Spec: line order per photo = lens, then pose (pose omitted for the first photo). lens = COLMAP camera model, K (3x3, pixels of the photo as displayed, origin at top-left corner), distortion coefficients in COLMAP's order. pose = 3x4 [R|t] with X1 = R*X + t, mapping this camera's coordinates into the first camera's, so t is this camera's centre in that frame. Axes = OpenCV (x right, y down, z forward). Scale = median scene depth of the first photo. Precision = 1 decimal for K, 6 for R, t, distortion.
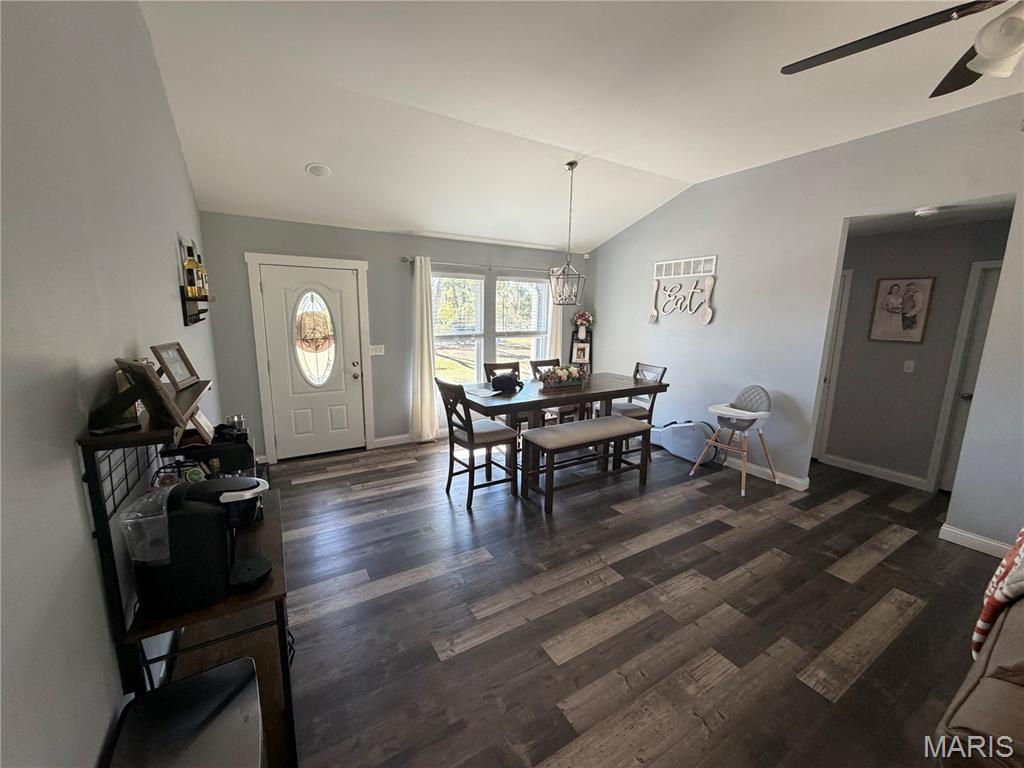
lens RADIAL K [[408.8, 0, 509.6], [0, 408.8, 385.2], [0, 0, 1]] dist [-0.001348, 0.001275]
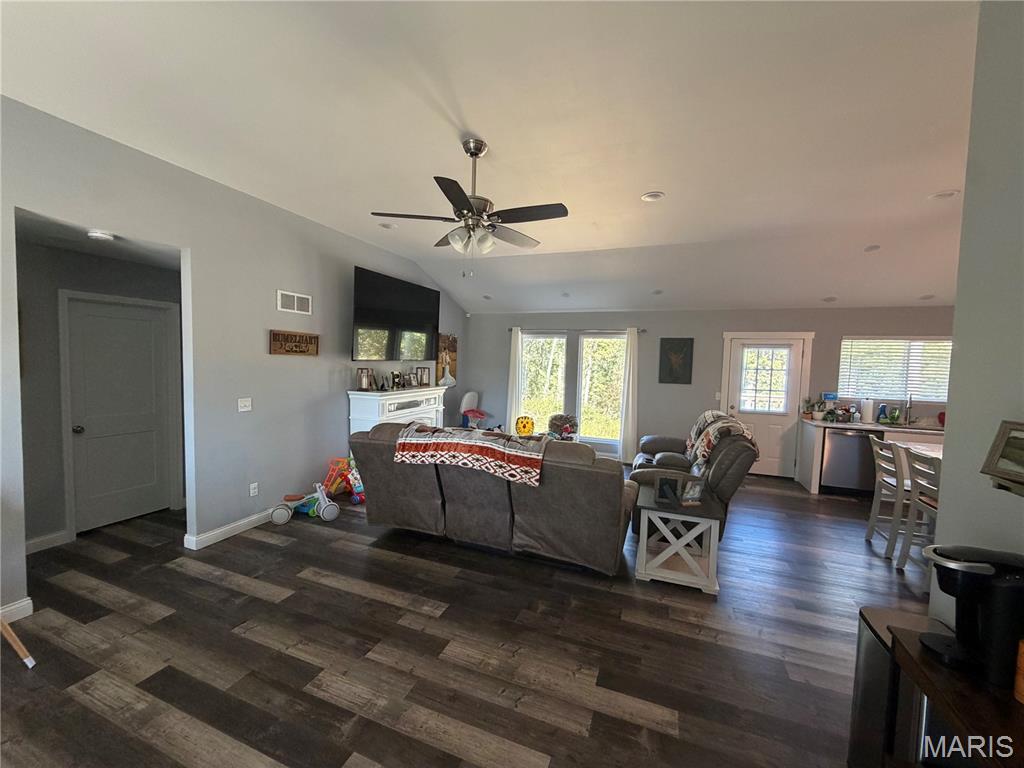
lens RADIAL K [[408.8, 0, 509.9], [0, 408.8, 383.1], [0, 0, 1]] dist [-0.001348, 0.001275]
pose [[-0.608276, -0.073622, 0.790304, -0.202192], [0.104989, 0.979477, 0.172052, -0.114730], [-0.786751, 0.187628, -0.588063, 0.627571]]
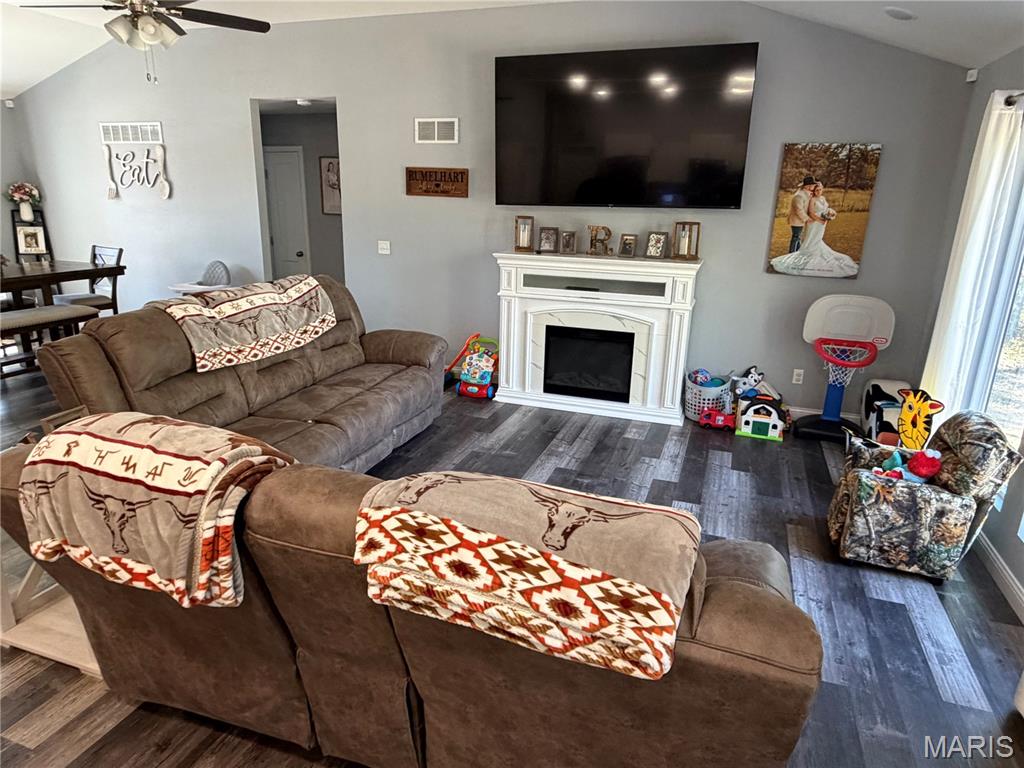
lens RADIAL K [[635.6, 0, 509.2], [0, 635.6, 387.5], [0, 0, 1]] dist [-0.006650, 0.002292]
pose [[0.776806, -0.174425, 0.605102, 0.146171], [0.095509, 0.982393, 0.160570, 0.114964], [-0.622455, -0.066939, 0.779788, -0.637150]]
